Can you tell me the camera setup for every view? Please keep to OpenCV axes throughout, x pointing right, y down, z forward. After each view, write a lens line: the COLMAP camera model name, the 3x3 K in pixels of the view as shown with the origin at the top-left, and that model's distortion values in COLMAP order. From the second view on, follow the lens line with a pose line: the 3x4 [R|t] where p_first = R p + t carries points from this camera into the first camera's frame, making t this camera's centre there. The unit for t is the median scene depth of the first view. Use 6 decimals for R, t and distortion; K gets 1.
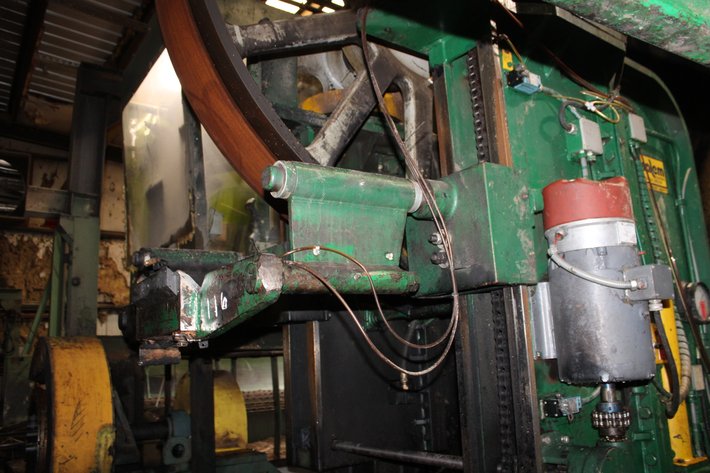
lens RADIAL K [[582.4, 0, 355.0], [0, 582.4, 236.5], [0, 0, 1]] dist [-0.168844, 0.154004]
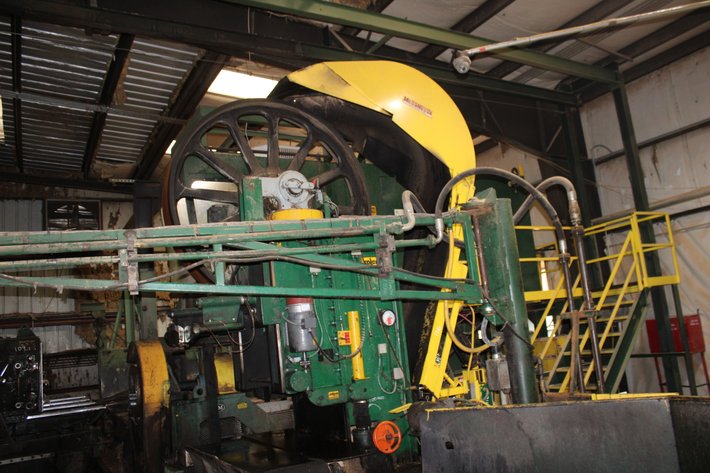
lens RADIAL K [[582.4, 0, 355.0], [0, 582.4, 236.5], [0, 0, 1]] dist [-0.168844, 0.154004]
pose [[0.993435, -0.070484, -0.090109, 0.474036], [0.074243, 0.996475, 0.039059, -0.227476], [0.087039, -0.045492, 0.995166, -0.997299]]
